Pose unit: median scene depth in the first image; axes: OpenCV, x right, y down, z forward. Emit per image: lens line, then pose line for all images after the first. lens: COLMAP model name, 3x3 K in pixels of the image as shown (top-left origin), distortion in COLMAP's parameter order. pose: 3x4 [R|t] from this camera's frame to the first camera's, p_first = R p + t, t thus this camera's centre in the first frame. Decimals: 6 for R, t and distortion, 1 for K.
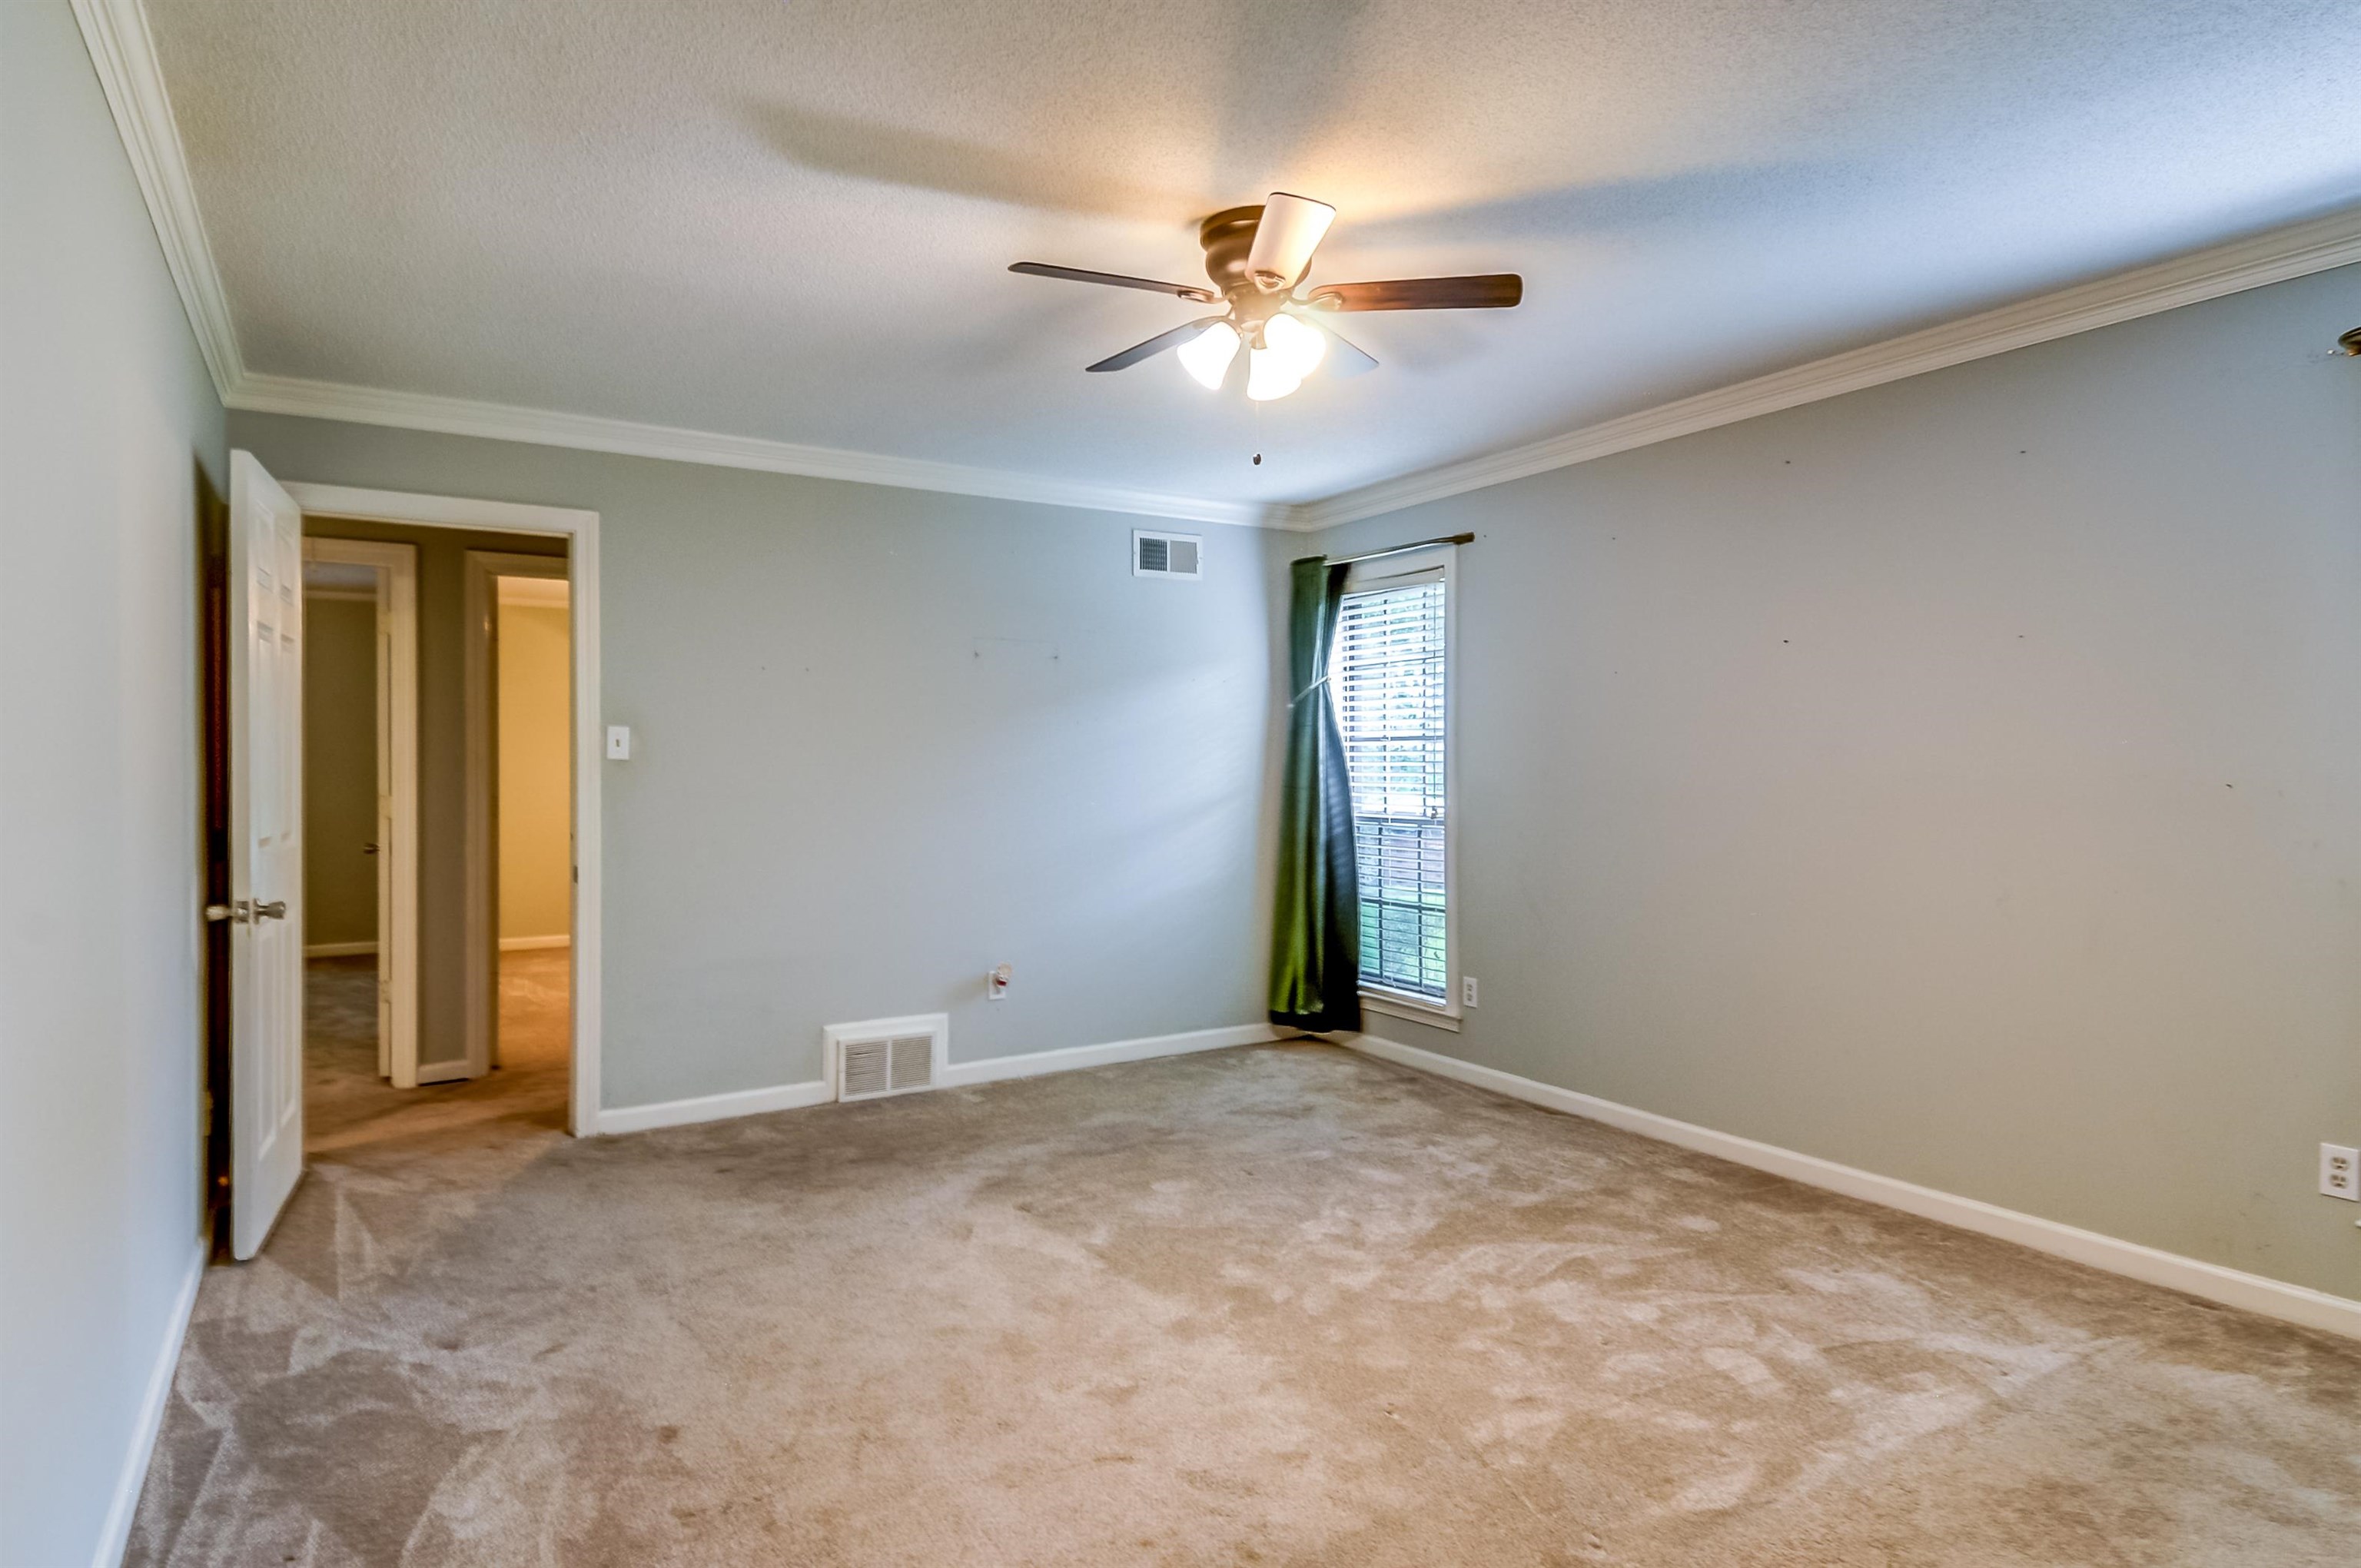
lens RADIAL K [[1286.0, 0, 1174.6], [0, 1286.0, 770.7], [0, 0, 1]] dist [0.019682, -0.009995]
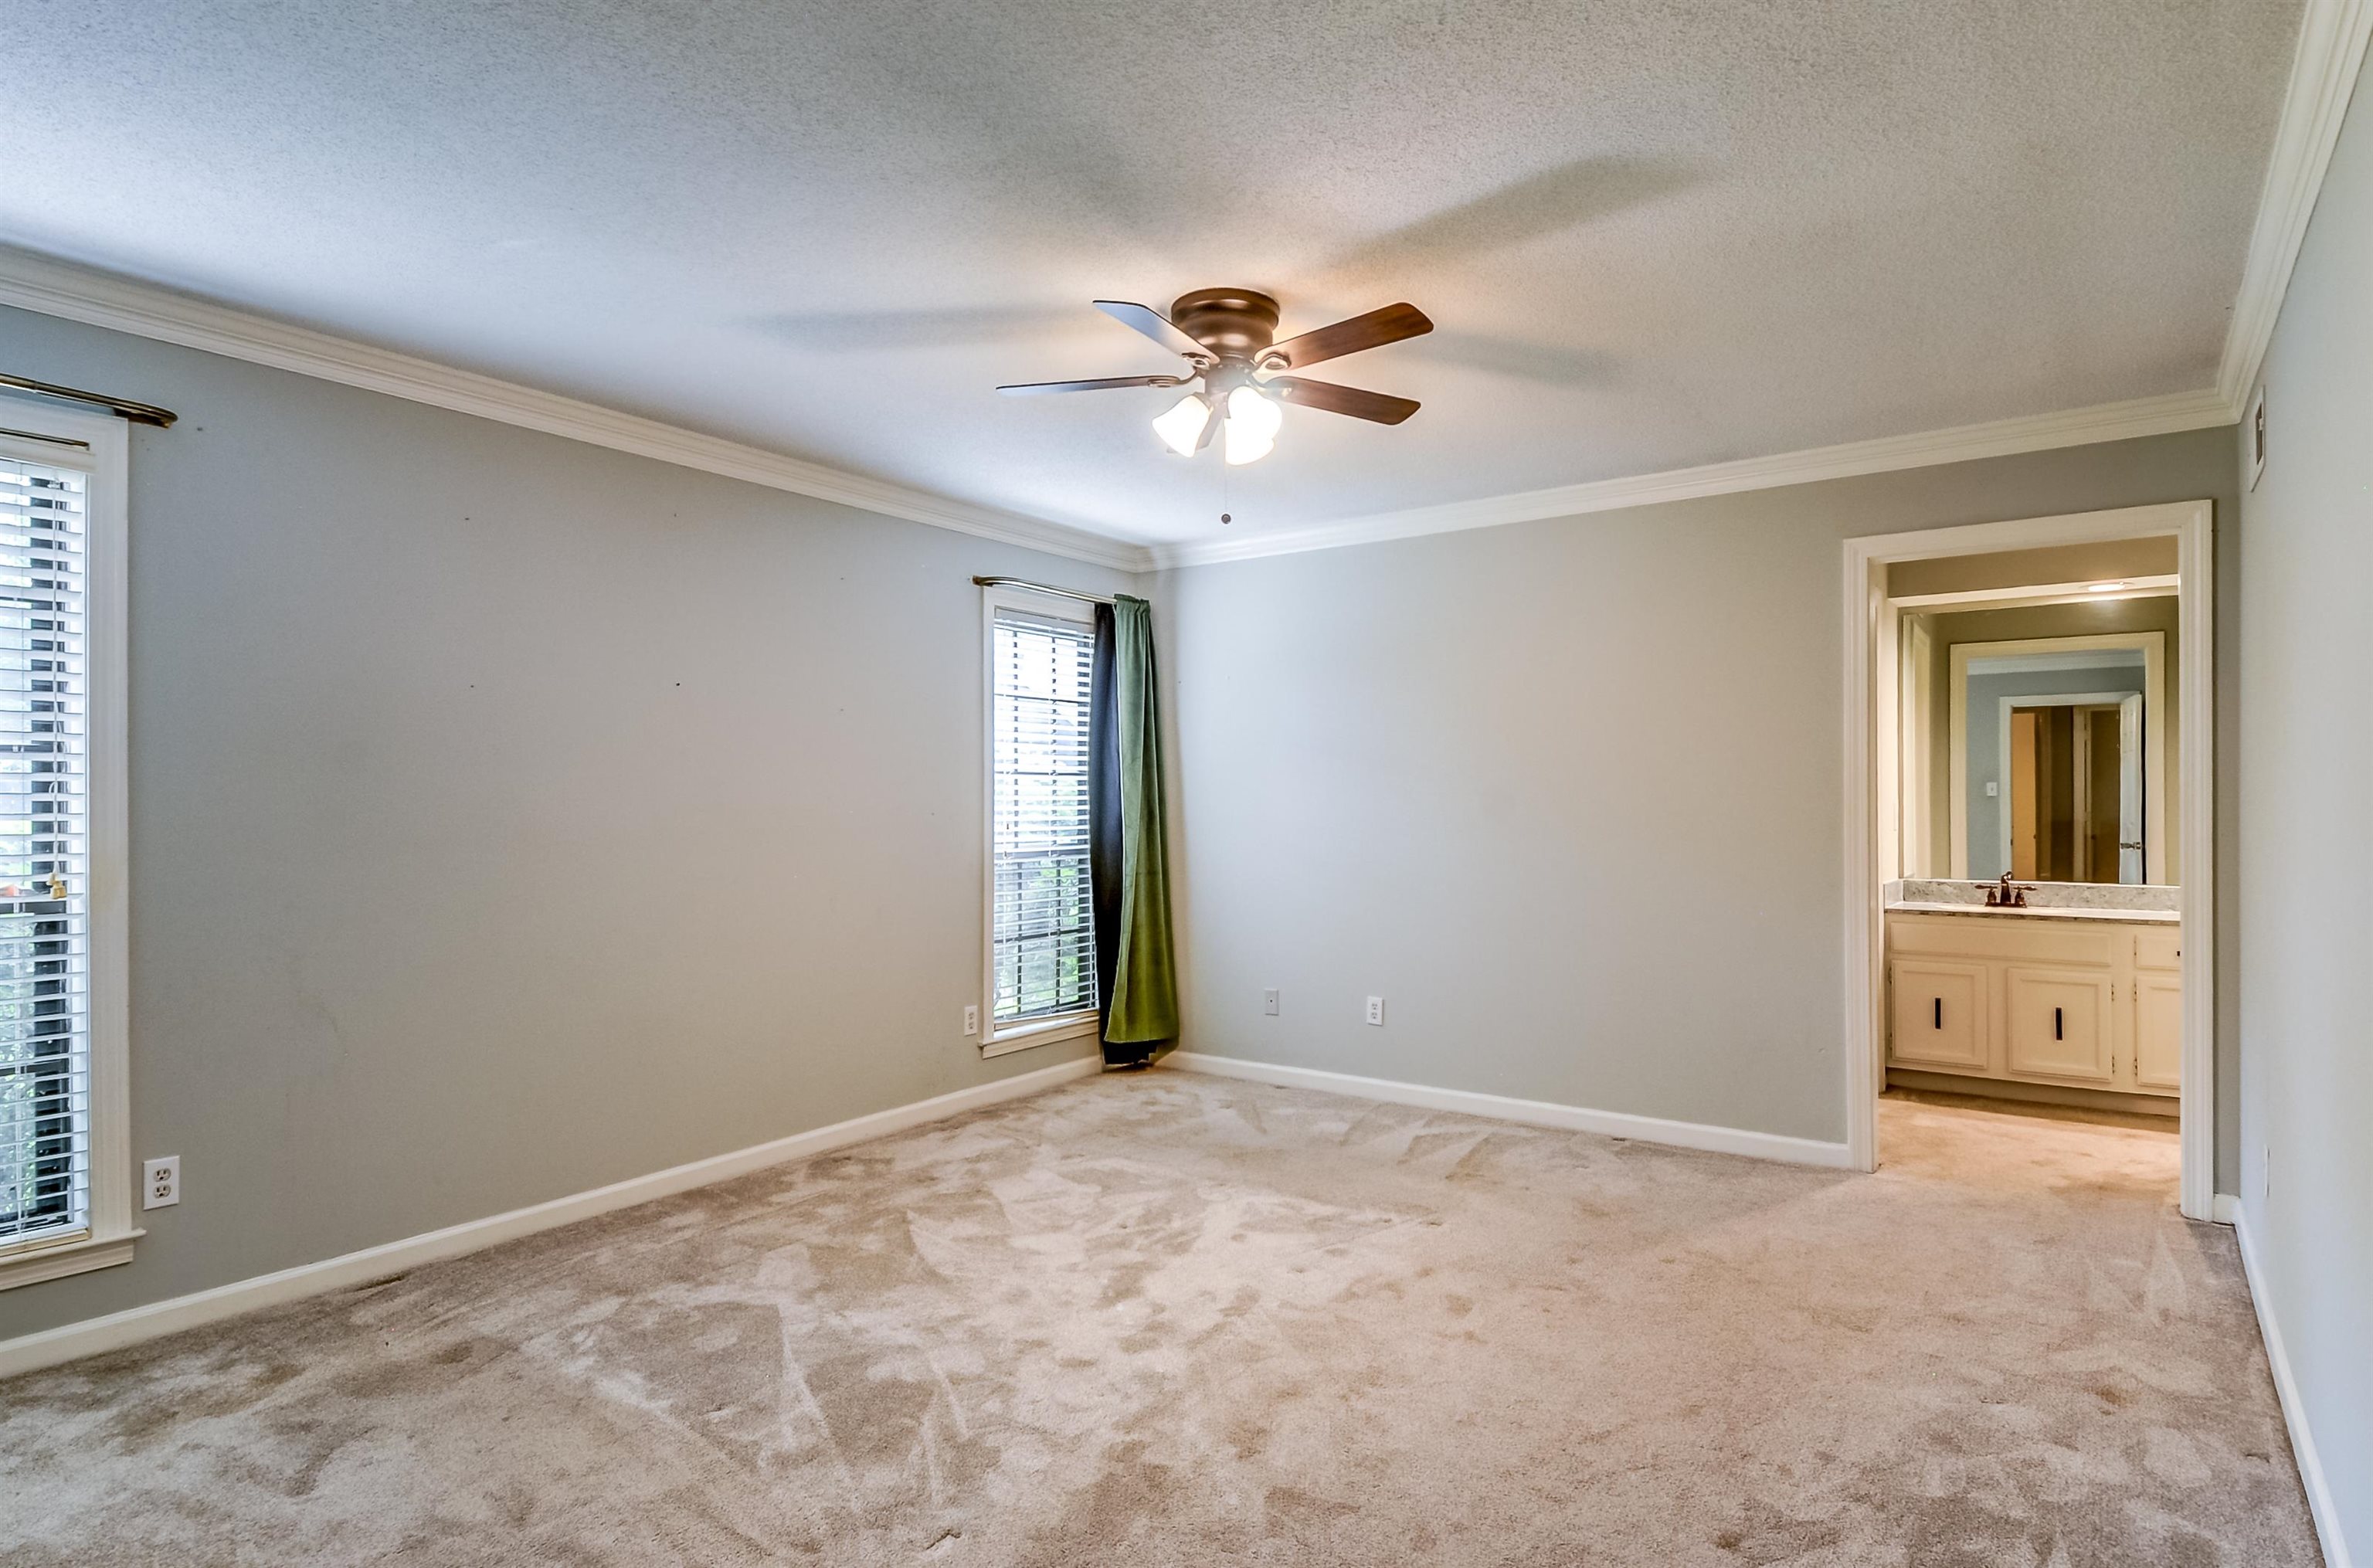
lens RADIAL K [[1271.6, 0, 1180.8], [0, 1271.6, 801.1], [0, 0, 1]] dist [0.028205, 0.000175]
pose [[-0.378005, -0.001662, 0.925802, -0.617860], [0.004988, 0.999980, 0.003832, -0.005019], [-0.925790, 0.006066, -0.377989, 0.972483]]
